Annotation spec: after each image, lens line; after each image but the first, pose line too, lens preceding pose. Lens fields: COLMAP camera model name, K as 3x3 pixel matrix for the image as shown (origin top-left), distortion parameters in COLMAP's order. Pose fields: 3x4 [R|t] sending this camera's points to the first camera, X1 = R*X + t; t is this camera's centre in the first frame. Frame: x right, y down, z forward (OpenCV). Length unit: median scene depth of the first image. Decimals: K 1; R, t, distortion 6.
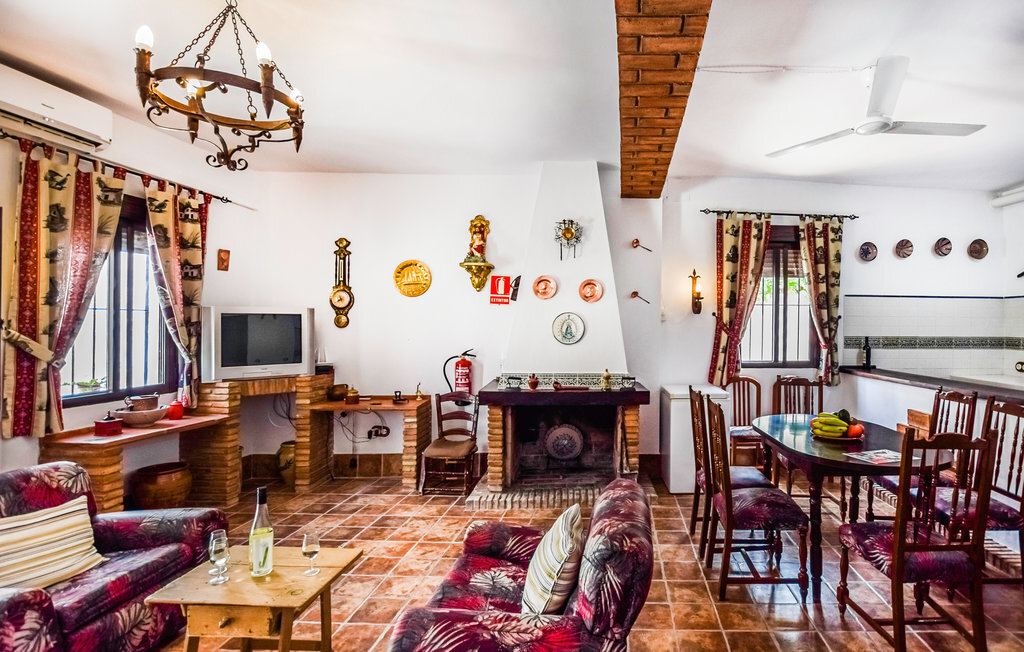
lens RADIAL K [[478.9, 0, 605.7], [0, 478.9, 328.6], [0, 0, 1]] dist [-0.005620, 0.001079]
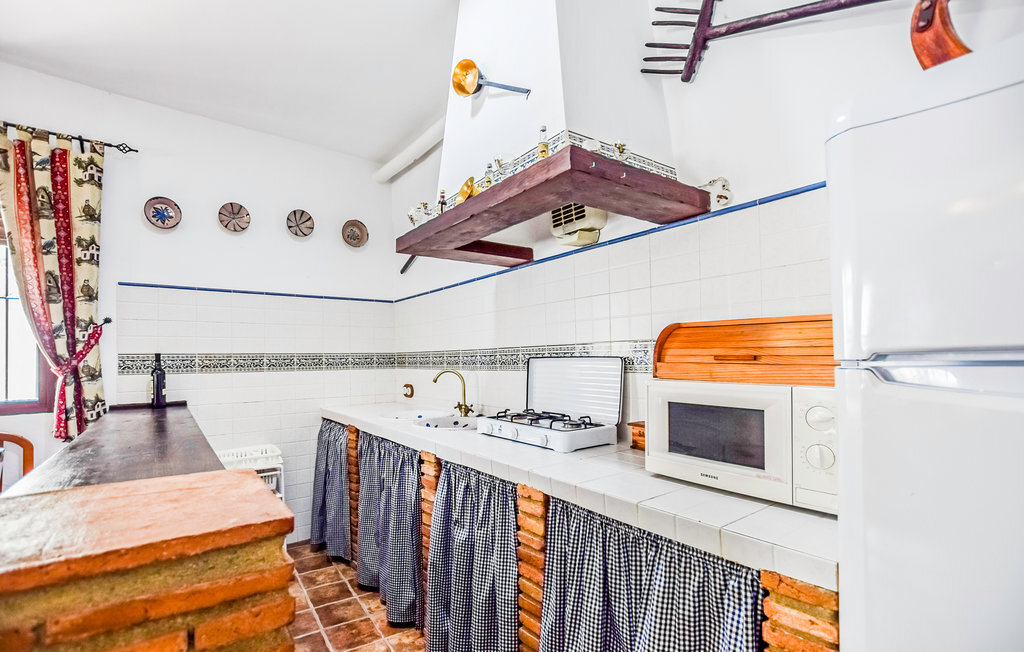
lens RADIAL K [[478.9, 0, 460.9], [0, 478.9, 347.7], [0, 0, 1]] dist [-0.005620, 0.001079]
pose [[0.861362, -0.009306, 0.507906, 0.624090], [0.028421, 0.999149, -0.029893, 0.041950], [-0.507196, 0.040184, 0.860894, 0.328067]]
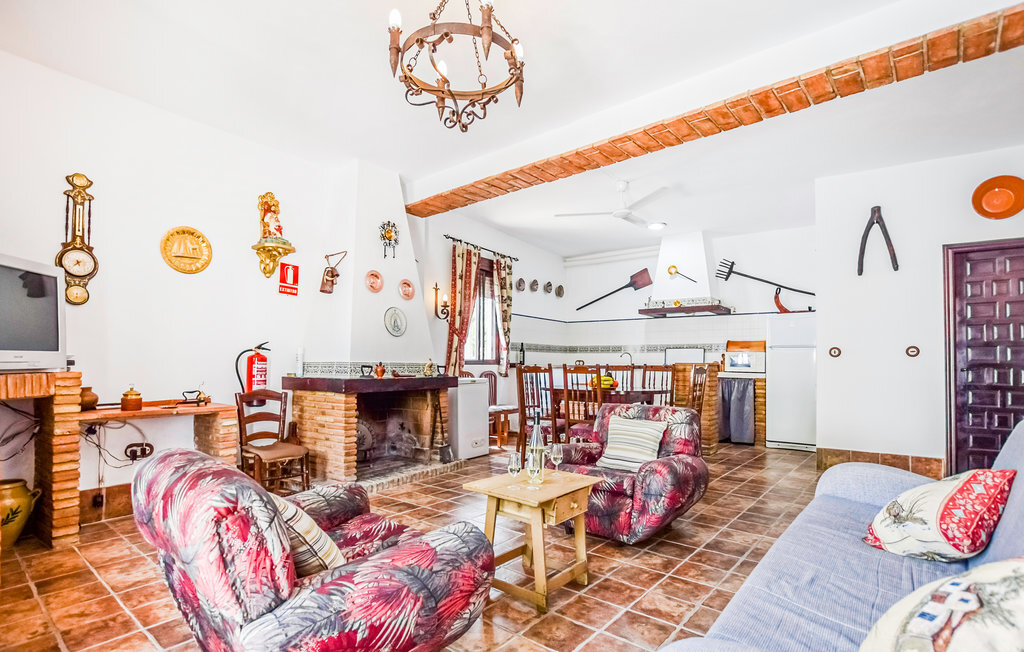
lens RADIAL K [[478.9, 0, 504.9], [0, 478.9, 355.4], [0, 0, 1]] dist [-0.005620, 0.001079]
pose [[0.650422, 0.005264, 0.759555, -0.658324], [0.005949, 0.999910, -0.012024, 0.080141], [-0.759549, 0.012339, 0.650332, 0.096540]]
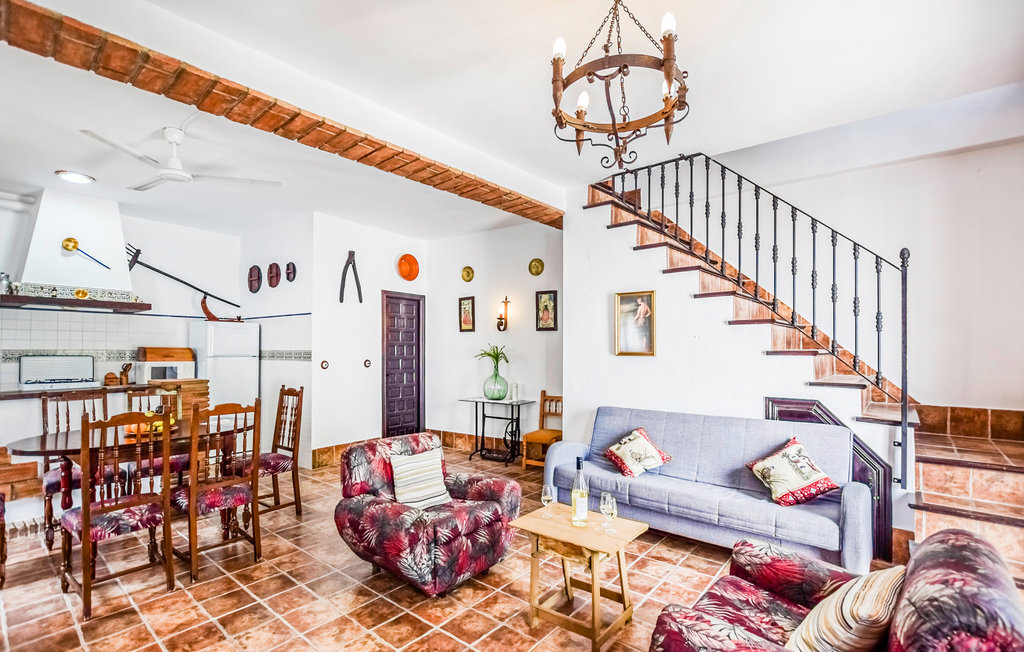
lens RADIAL K [[478.9, 0, 494.3], [0, 478.9, 342.1], [0, 0, 1]] dist [-0.005620, 0.001079]
pose [[-0.736883, 0.002633, 0.676015, -0.545935], [0.000033, 0.999993, -0.003859, 0.012477], [-0.676020, -0.002822, -0.736878, 0.820222]]
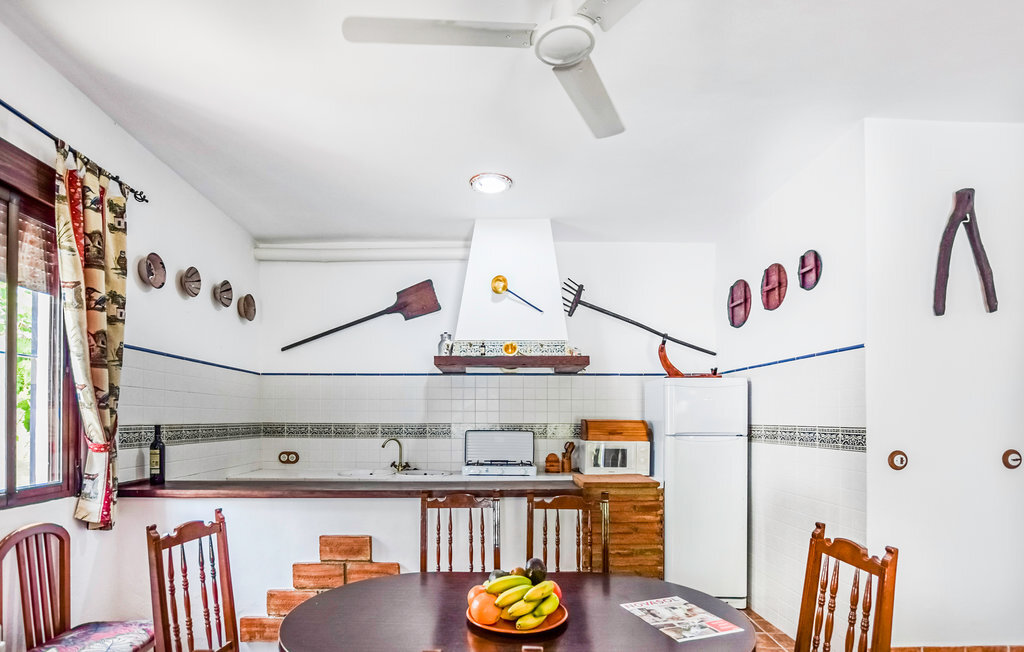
lens RADIAL K [[527.2, 0, 495.7], [0, 527.2, 414.3], [0, 0, 1]] dist [-0.014582, -0.000646]
pose [[0.067073, 0.000917, 0.997748, -0.029267], [0.010605, 0.999942, -0.001632, 0.010725], [-0.997692, 0.010690, 0.067060, 0.628263]]
